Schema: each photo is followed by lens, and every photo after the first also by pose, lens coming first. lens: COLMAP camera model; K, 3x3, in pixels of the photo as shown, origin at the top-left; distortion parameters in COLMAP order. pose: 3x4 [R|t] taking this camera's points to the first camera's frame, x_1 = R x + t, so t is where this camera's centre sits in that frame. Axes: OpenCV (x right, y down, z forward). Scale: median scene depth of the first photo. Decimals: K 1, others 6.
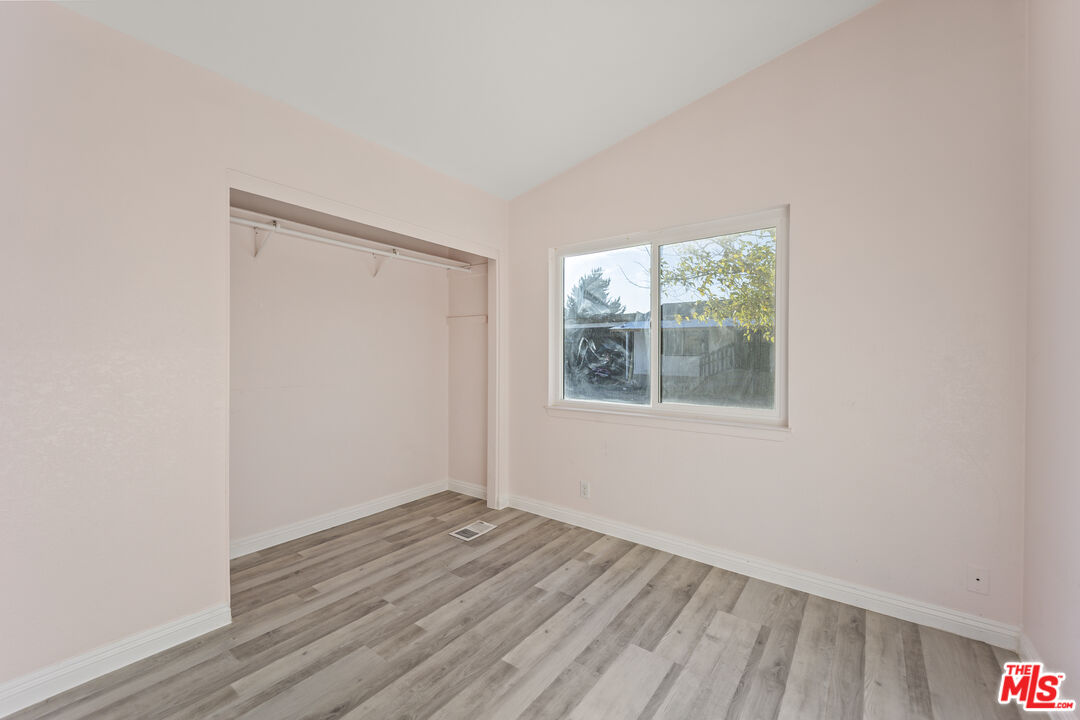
lens RADIAL K [[437.5, 0, 529.3], [0, 437.5, 357.3], [0, 0, 1]] dist [0.009735, -0.003671]
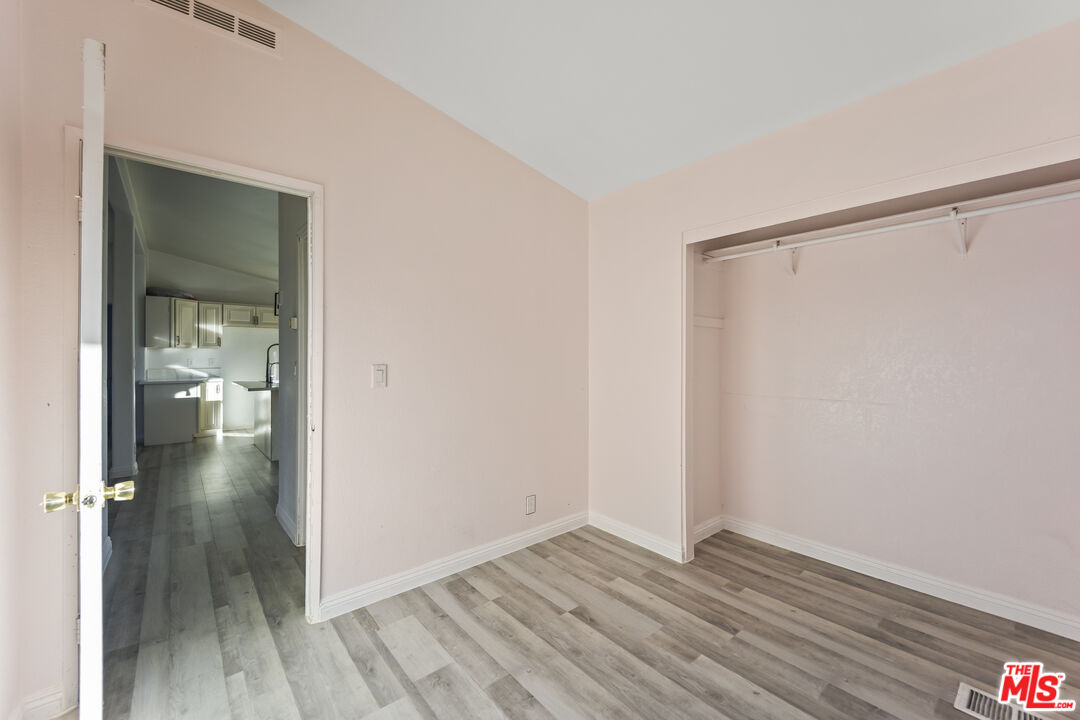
lens RADIAL K [[437.5, 0, 540.1], [0, 437.5, 365.5], [0, 0, 1]] dist [0.009735, -0.003671]
pose [[-0.230561, 0.012305, -0.972980, 0.610801], [-0.001495, 0.999914, 0.013000, -0.018388], [0.973057, 0.004452, -0.230523, 0.742239]]
